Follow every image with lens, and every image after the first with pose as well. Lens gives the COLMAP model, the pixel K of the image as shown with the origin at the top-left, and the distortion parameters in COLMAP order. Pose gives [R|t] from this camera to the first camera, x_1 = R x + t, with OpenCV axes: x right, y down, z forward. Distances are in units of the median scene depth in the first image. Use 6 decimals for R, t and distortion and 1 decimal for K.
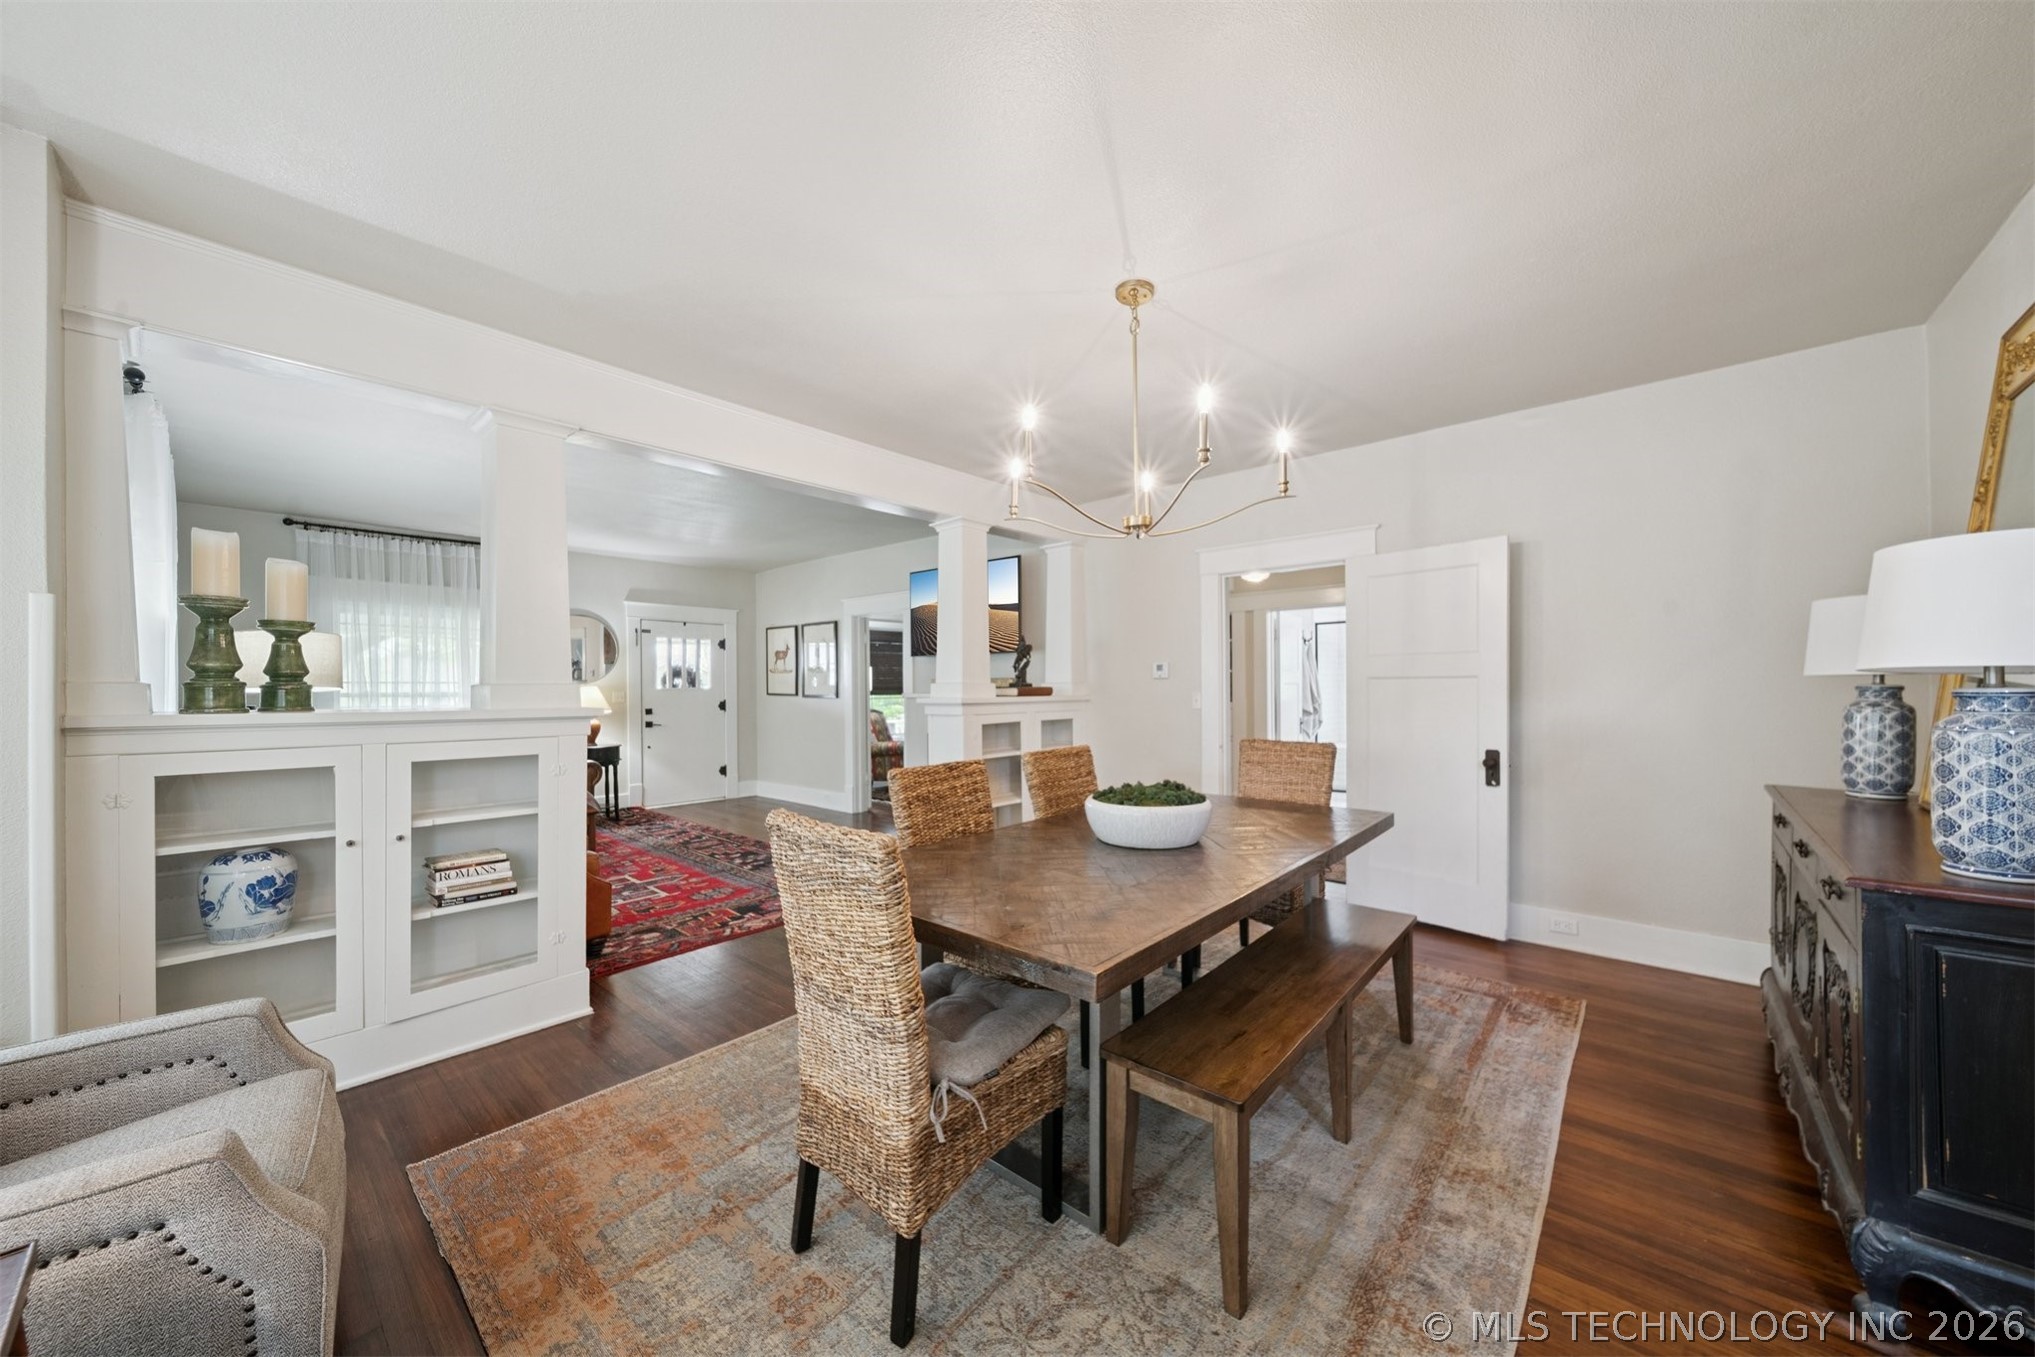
lens RADIAL K [[726.7, 0, 1023.5], [0, 726.7, 696.5], [0, 0, 1]] dist [-0.000969, -0.000150]
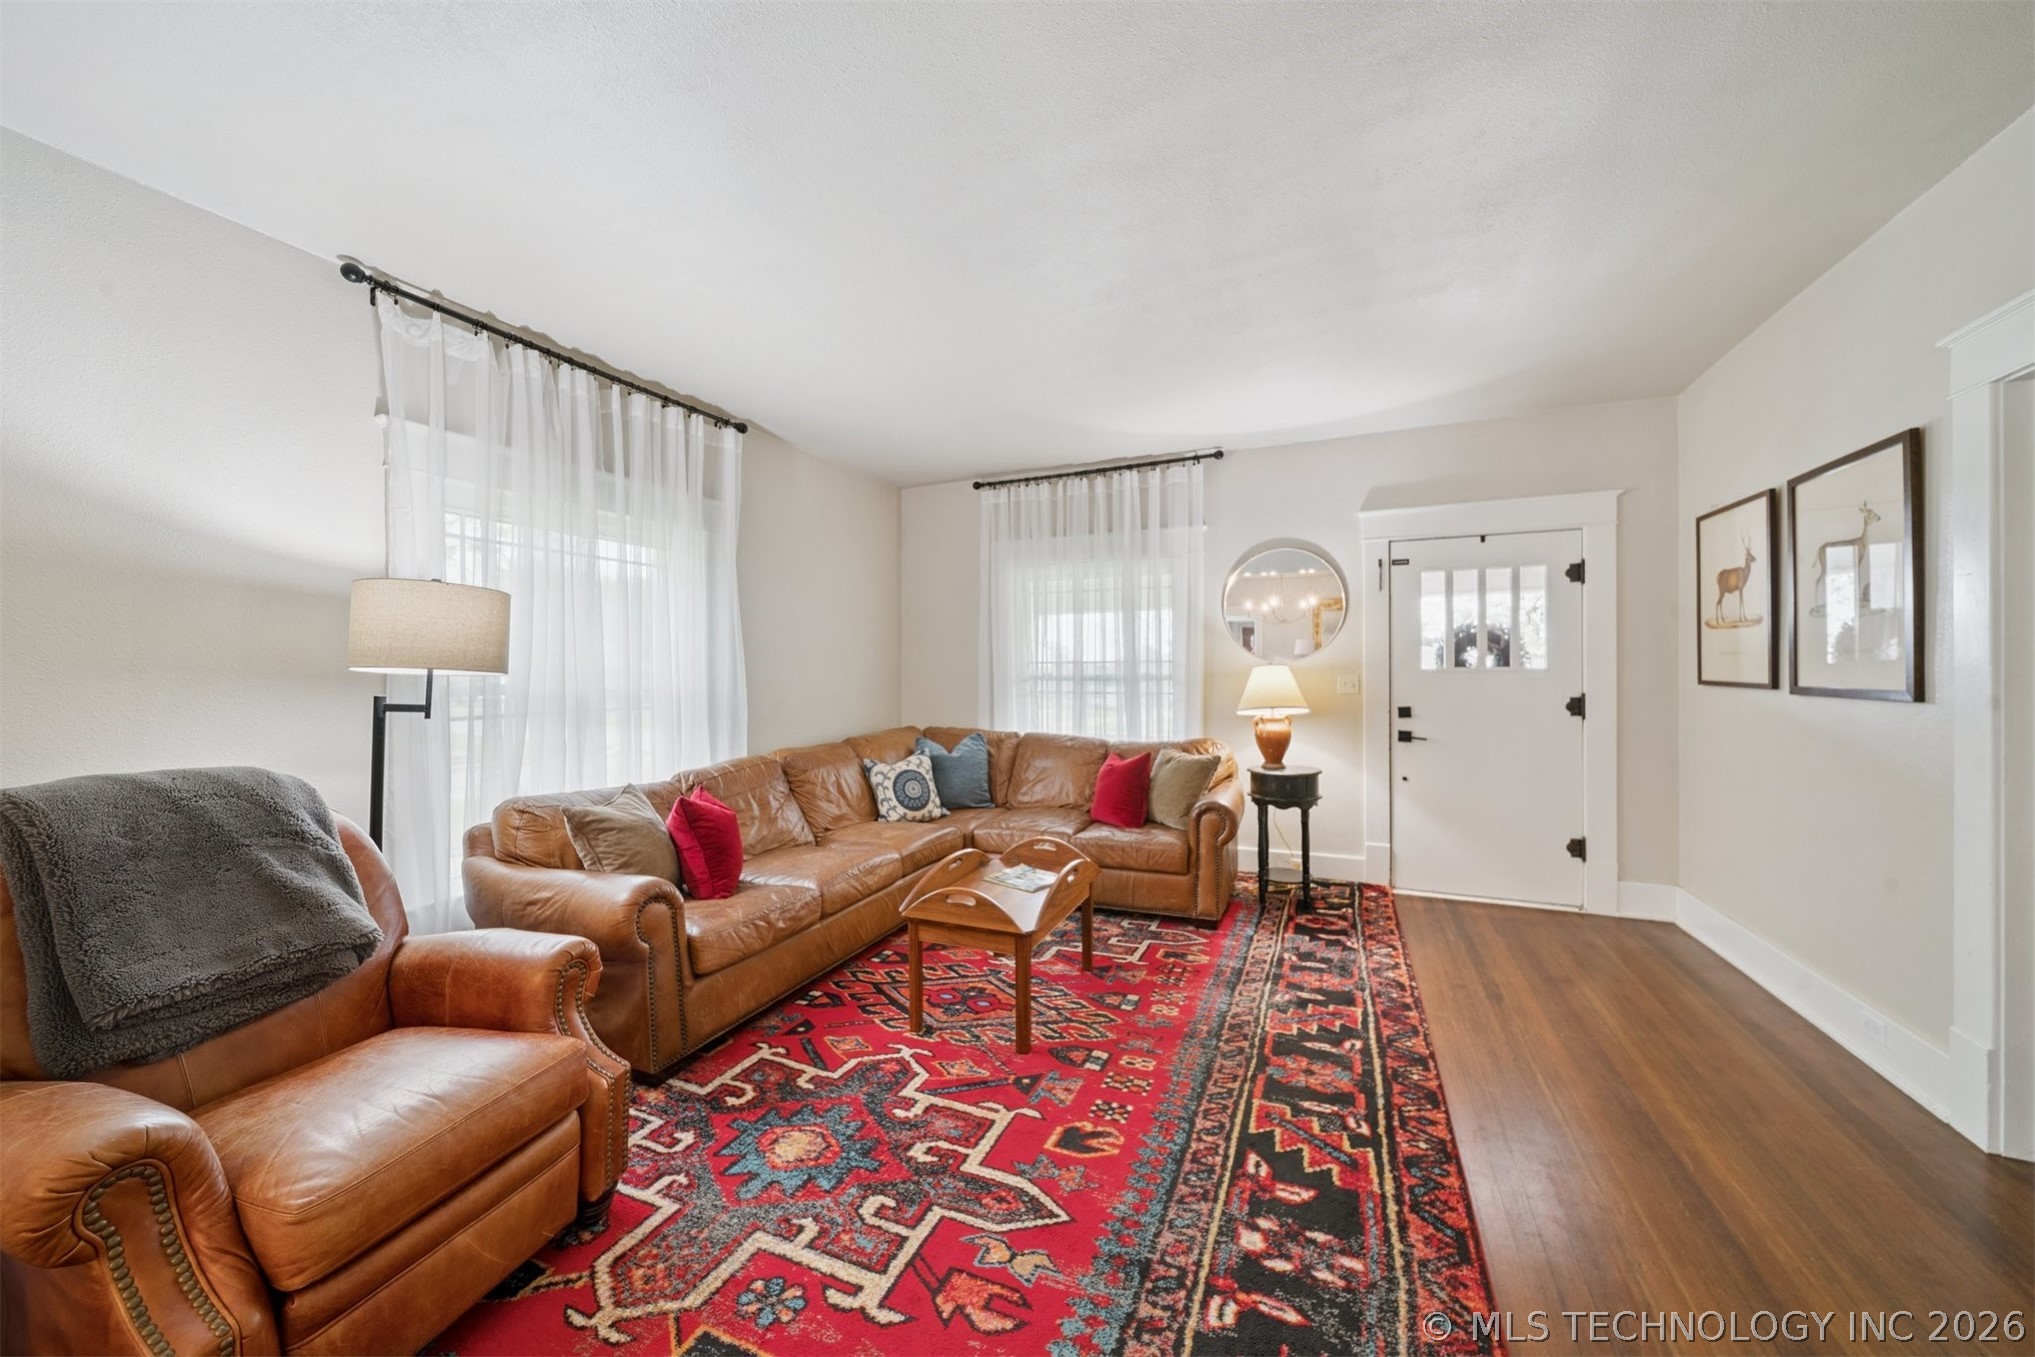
lens RADIAL K [[734.6, 0, 1021.6], [0, 734.6, 669.0], [0, 0, 1]] dist [0.000384, -0.000101]
pose [[0.314485, 0.001294, -0.949261, -0.090645], [-0.009905, 0.999949, -0.001918, -0.006790], [0.949211, 0.010005, 0.314482, 0.553801]]
